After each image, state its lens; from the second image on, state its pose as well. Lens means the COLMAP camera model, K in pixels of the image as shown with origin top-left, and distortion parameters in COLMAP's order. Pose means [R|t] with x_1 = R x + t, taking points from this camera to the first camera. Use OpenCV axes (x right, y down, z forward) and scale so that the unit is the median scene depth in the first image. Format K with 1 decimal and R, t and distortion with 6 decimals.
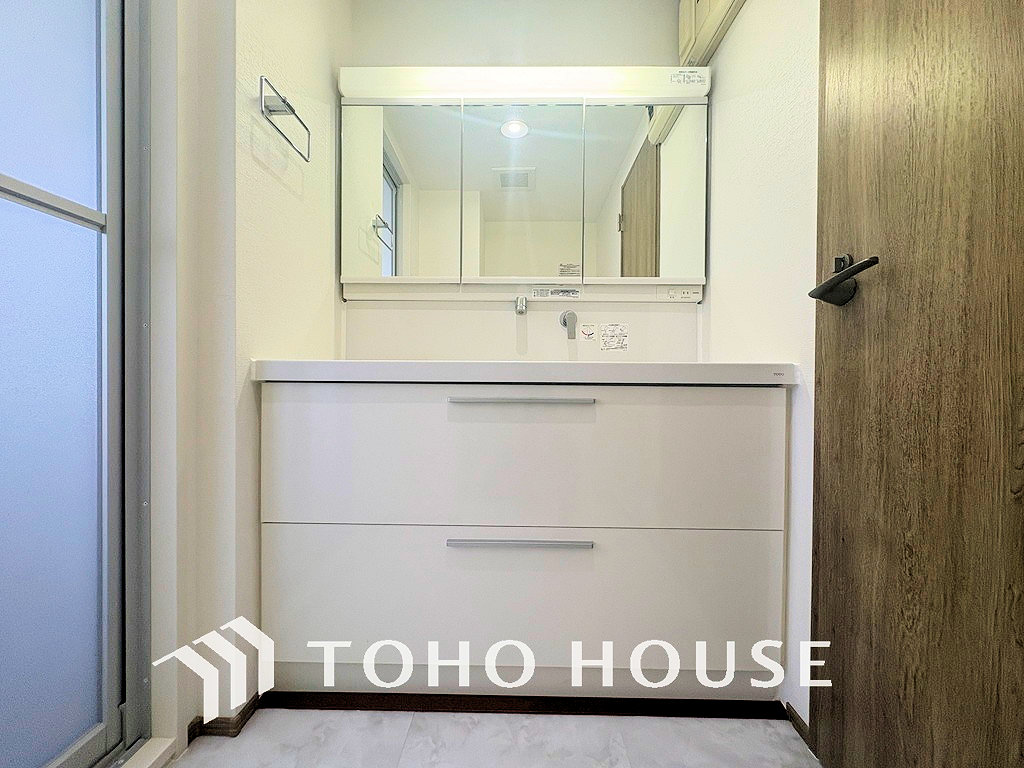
lens RADIAL K [[408.7, 0, 512.0], [0, 408.7, 384.0], [0, 0, 1]] dist [0.000461, 0.000089]
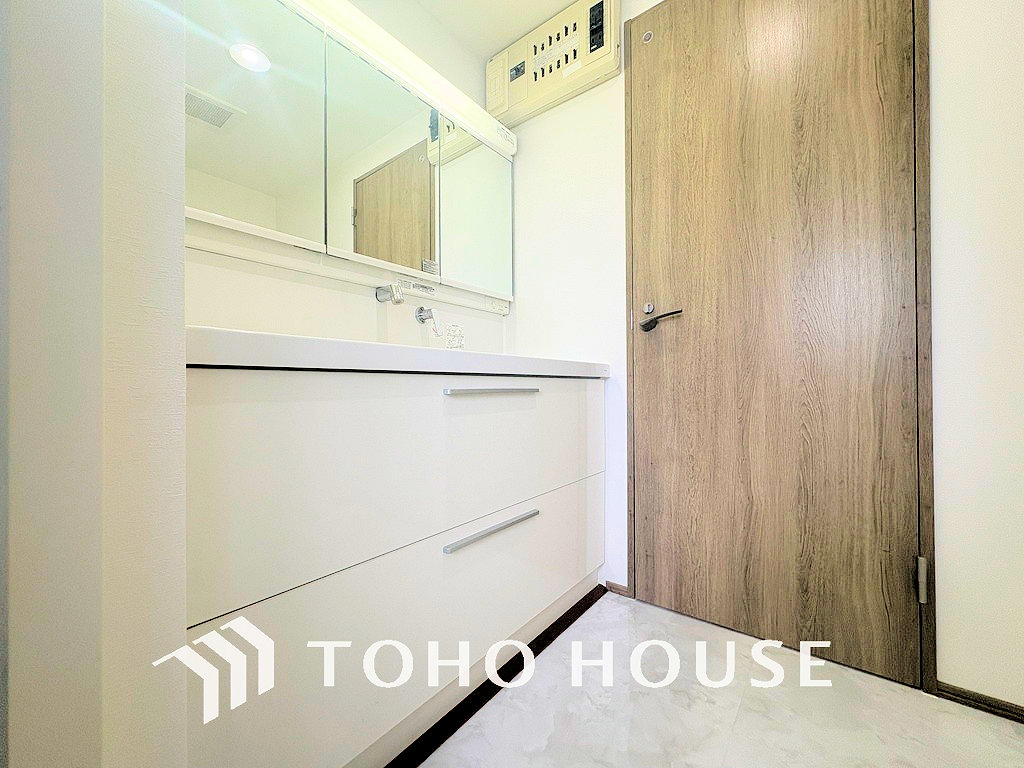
lens RADIAL K [[408.7, 0, 512.0], [0, 408.7, 384.0], [0, 0, 1]] dist [0.000461, 0.000089]
pose [[0.604299, -0.007462, 0.796723, -0.804819], [0.016655, 0.999856, -0.003269, 0.026305], [-0.796584, 0.015245, 0.604336, 0.339040]]
